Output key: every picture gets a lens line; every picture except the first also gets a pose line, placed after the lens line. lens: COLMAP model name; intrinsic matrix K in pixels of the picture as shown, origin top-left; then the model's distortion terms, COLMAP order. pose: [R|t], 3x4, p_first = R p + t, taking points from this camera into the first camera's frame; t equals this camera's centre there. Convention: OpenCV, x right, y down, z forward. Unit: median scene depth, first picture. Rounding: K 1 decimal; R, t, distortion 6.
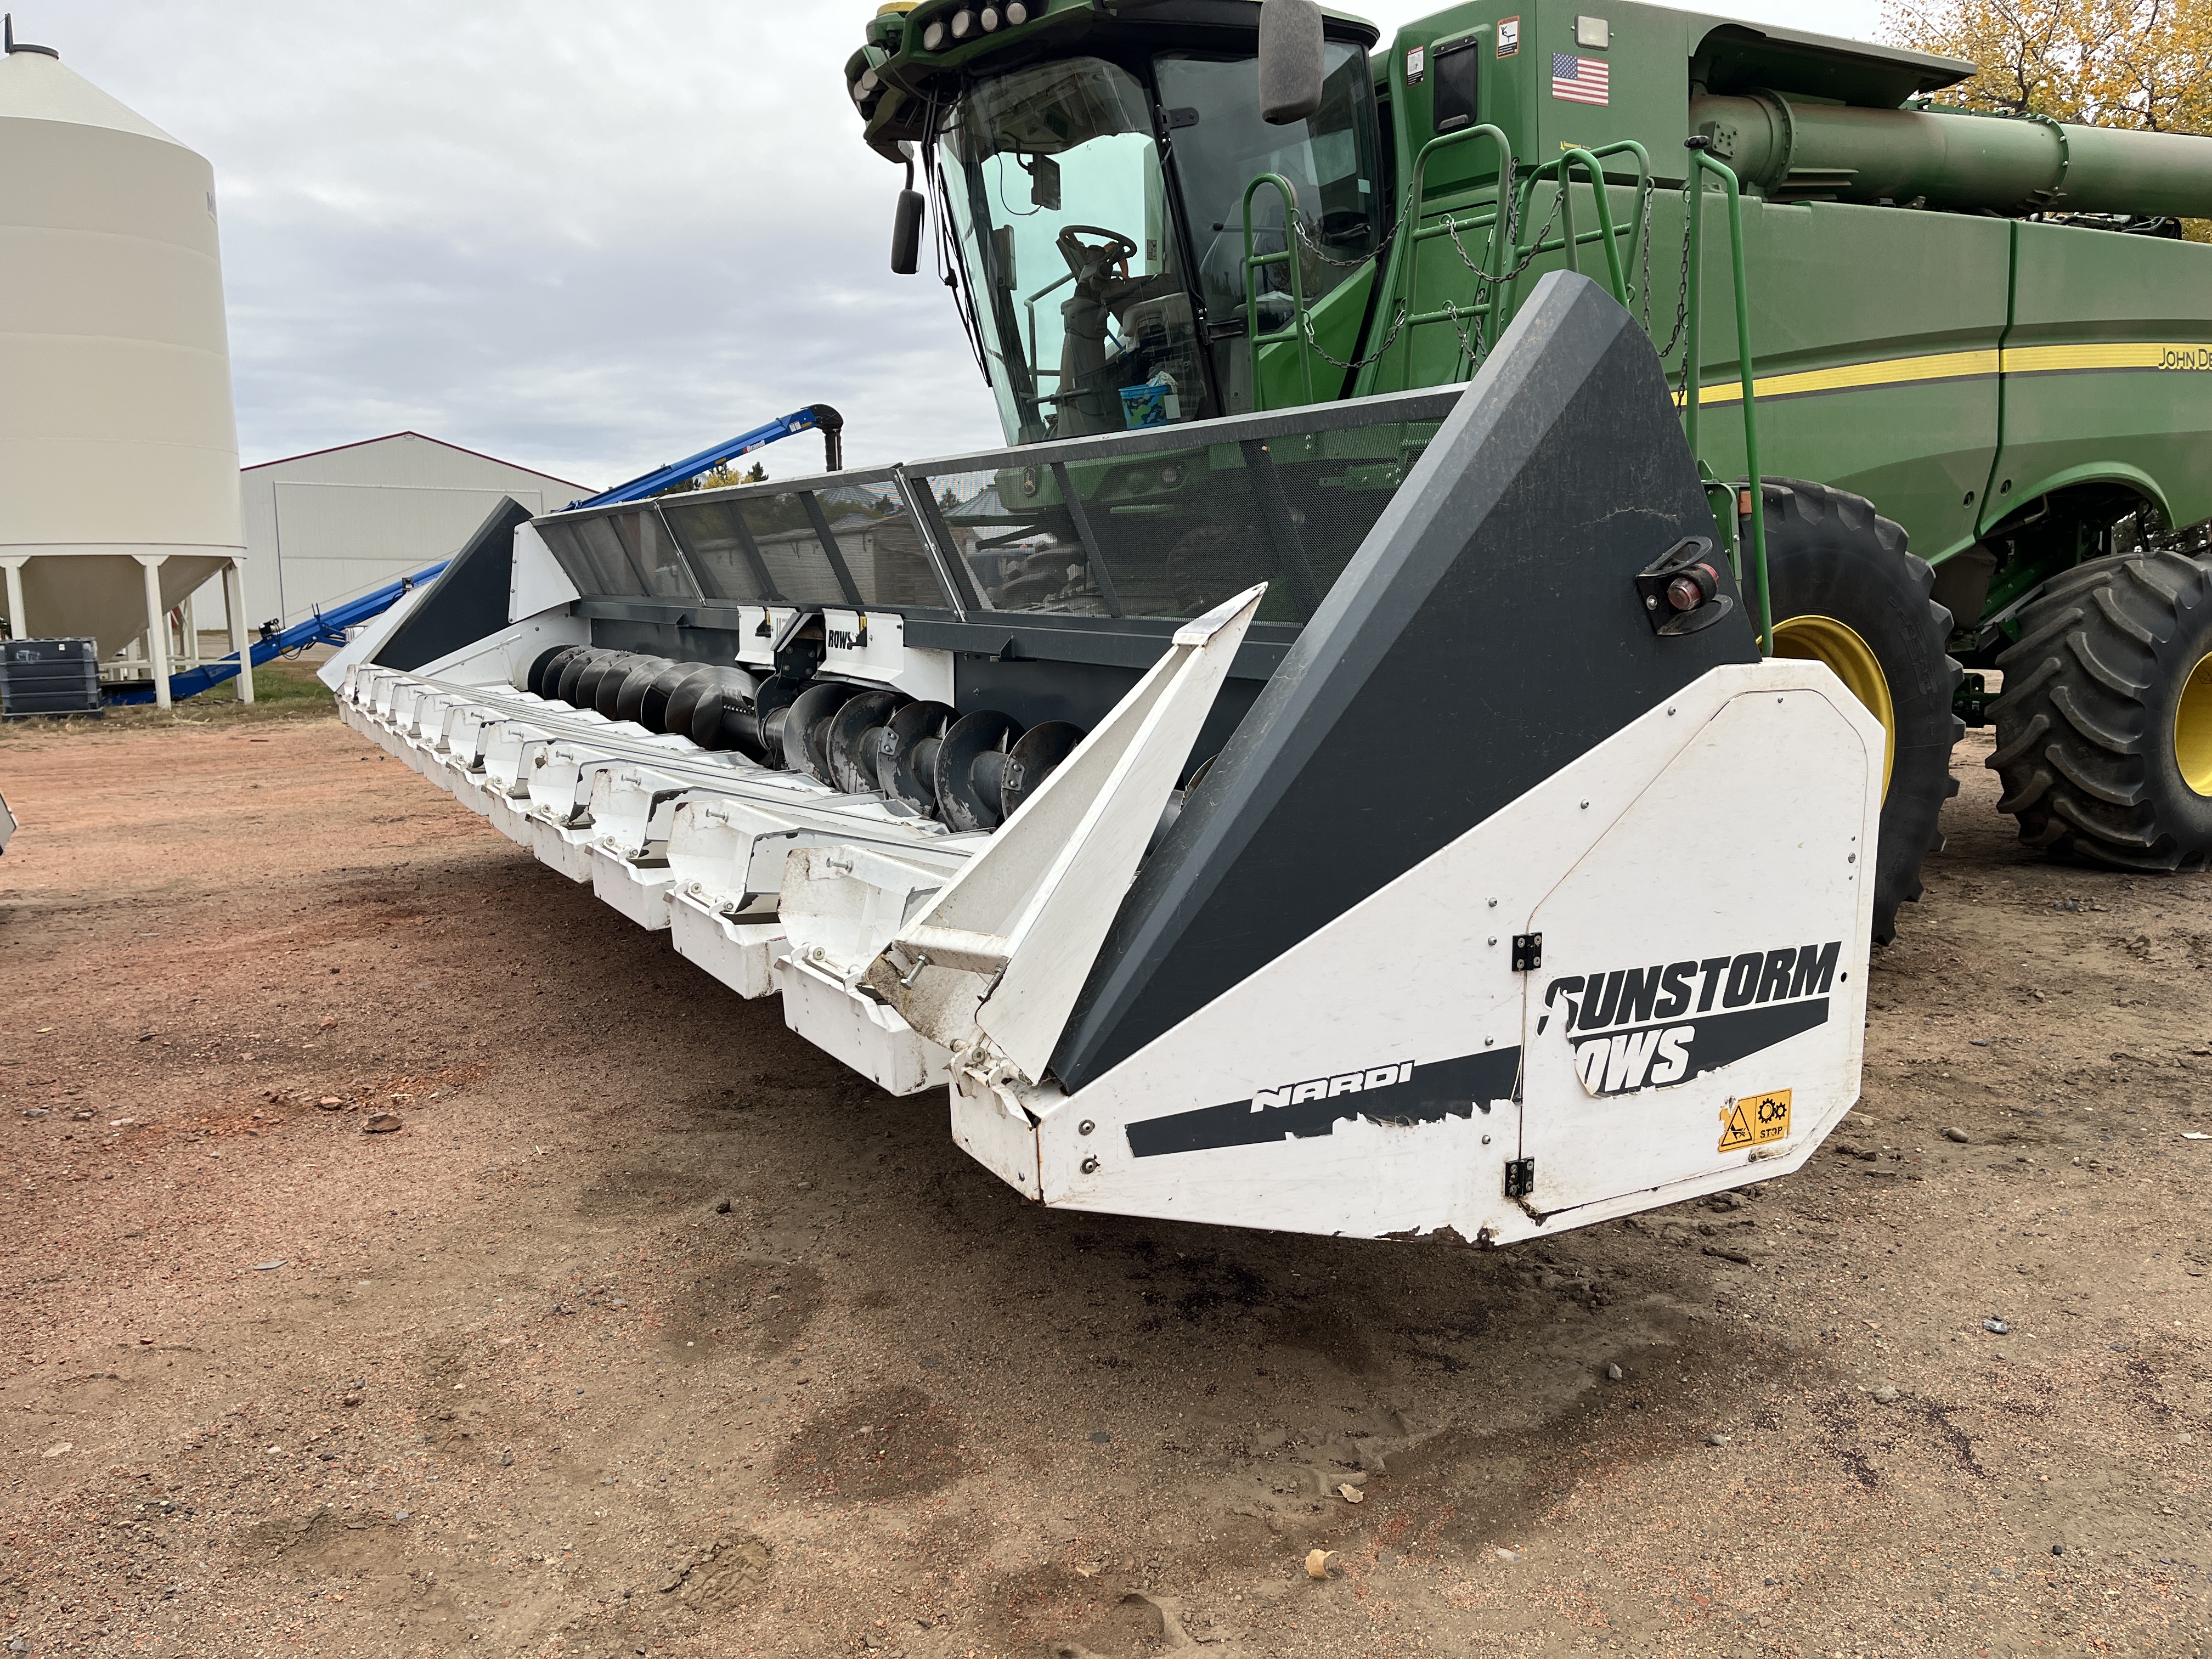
lens RADIAL K [[1629.4, 0, 1108.9], [0, 1629.4, 834.4], [0, 0, 1]] dist [0.073591, -0.106488]
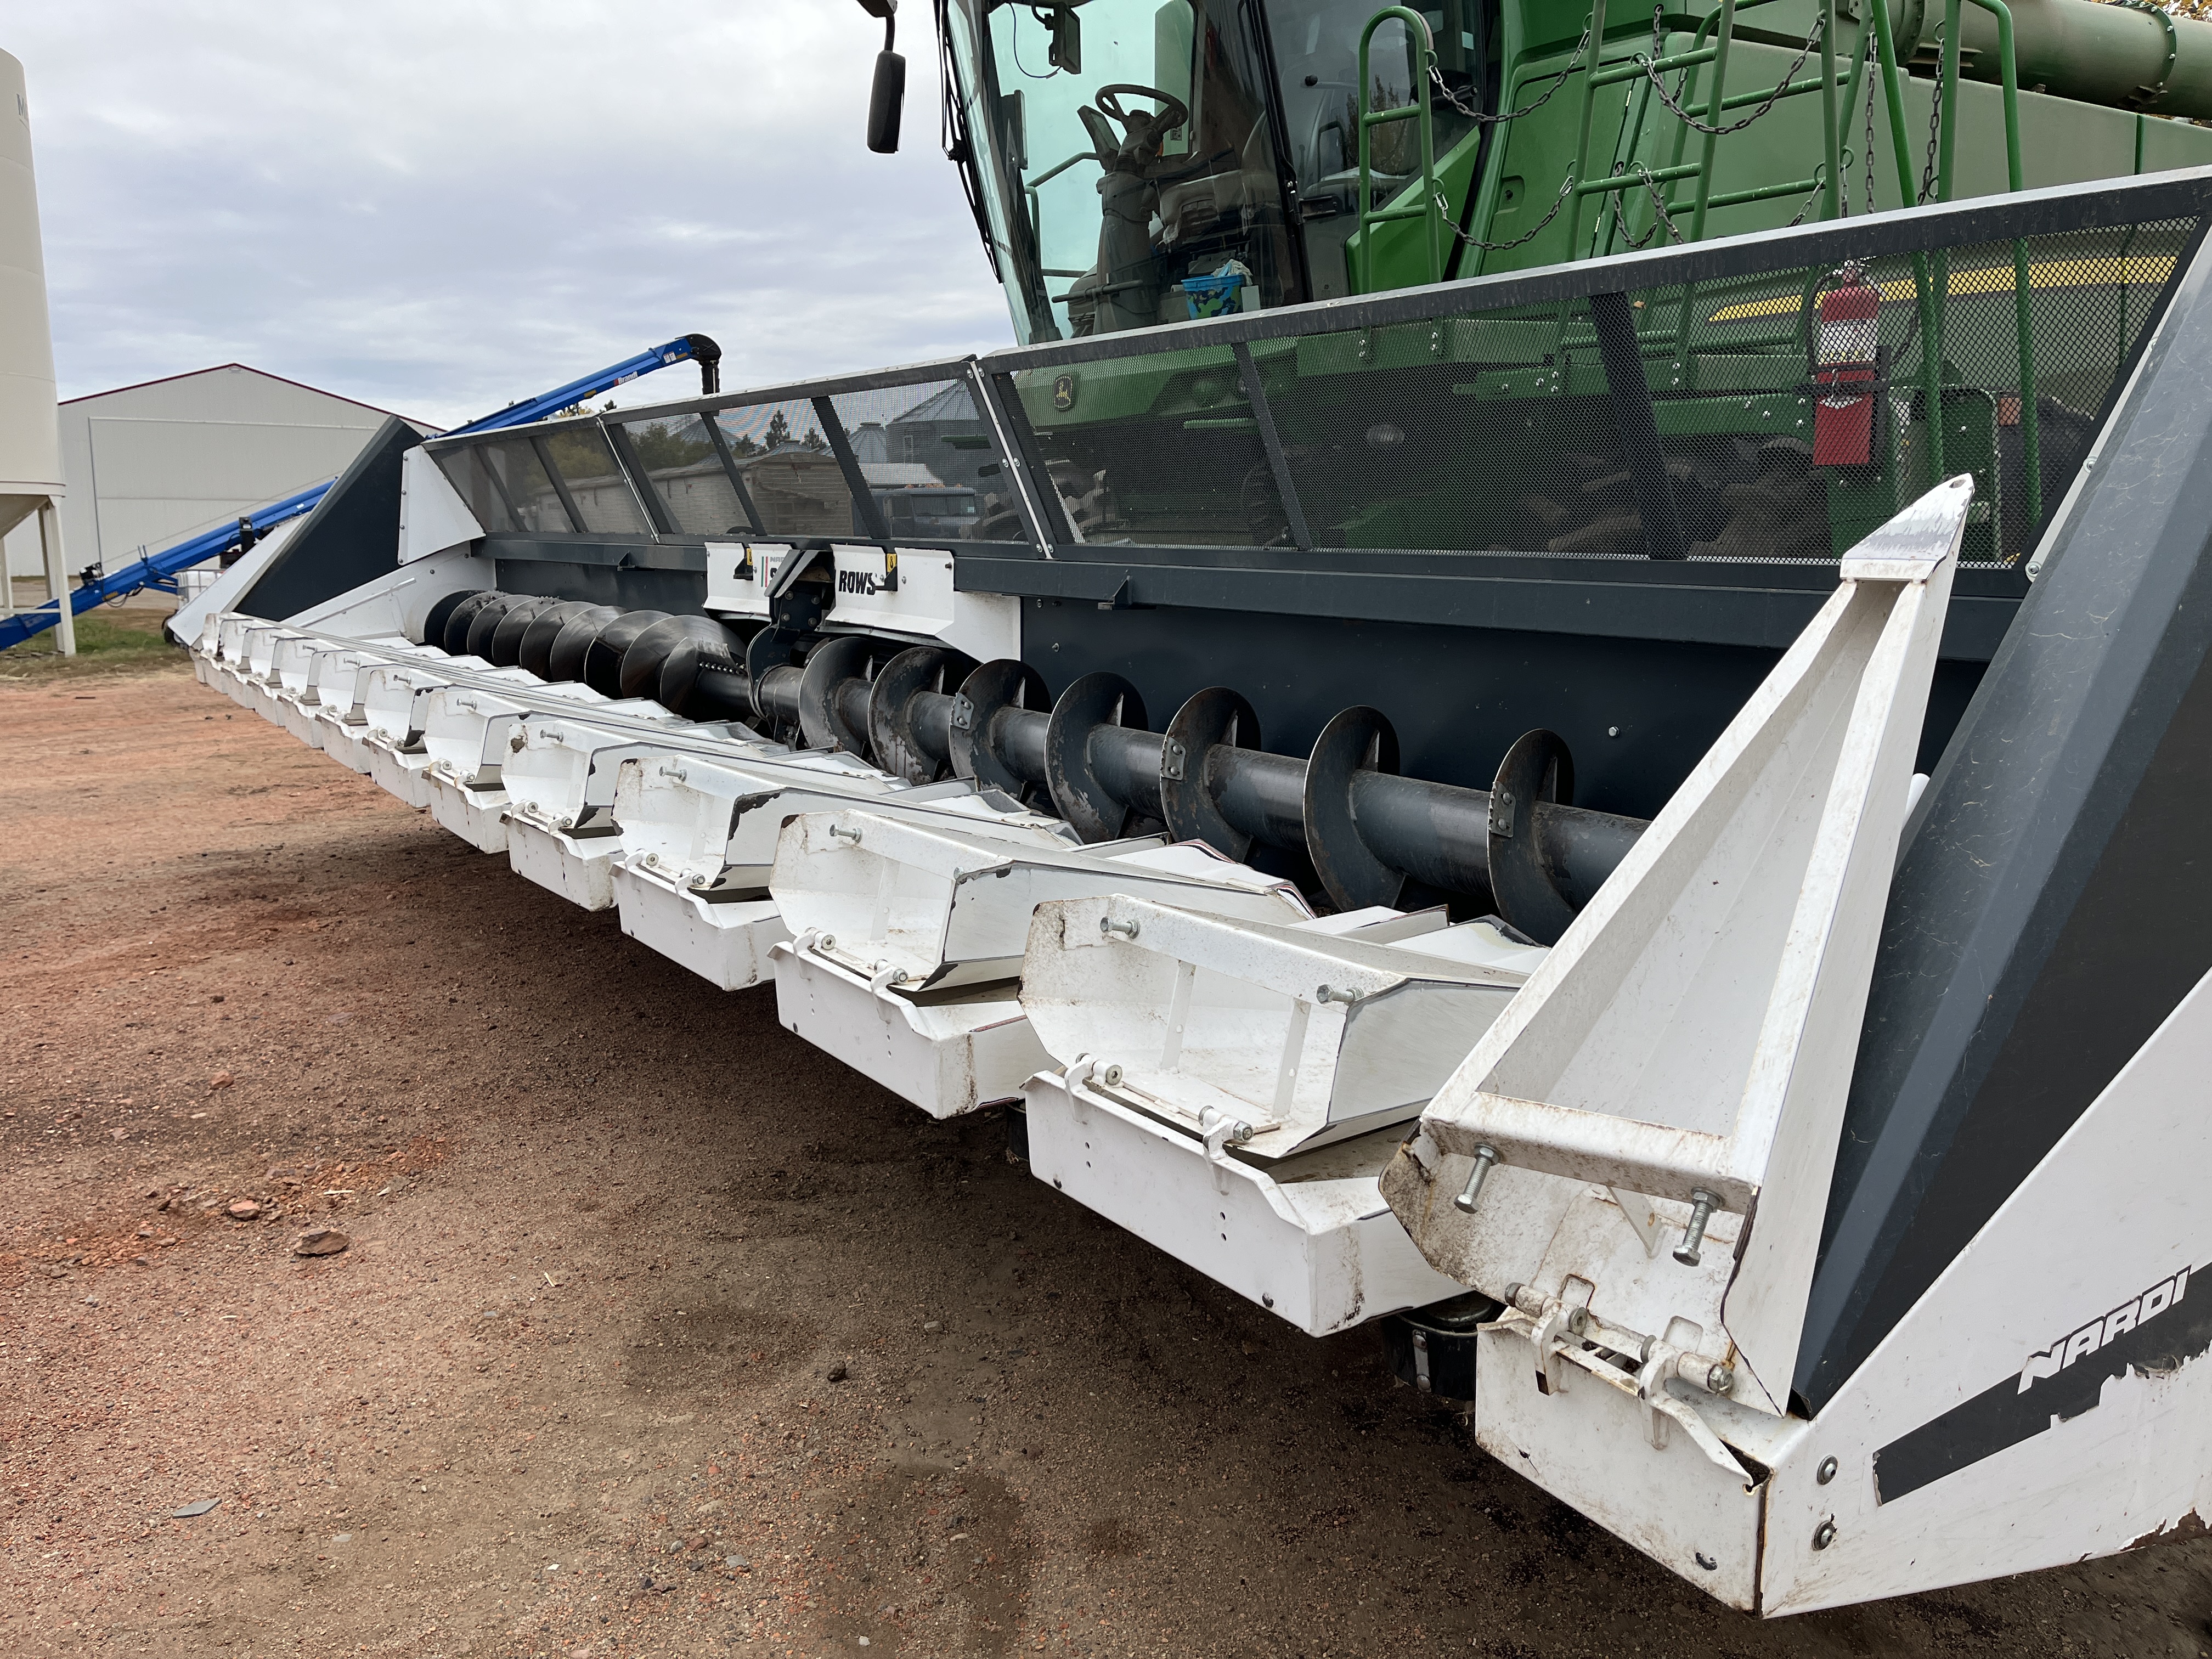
lens RADIAL K [[1652.1, 0, 1130.1], [0, 1652.1, 818.2], [0, 0, 1]] dist [0.097594, -0.144938]
pose [[0.996486, -0.013557, 0.082651, -0.106111], [0.011810, 0.999697, 0.021590, -0.019221], [-0.082918, -0.020538, 0.996345, 0.171837]]
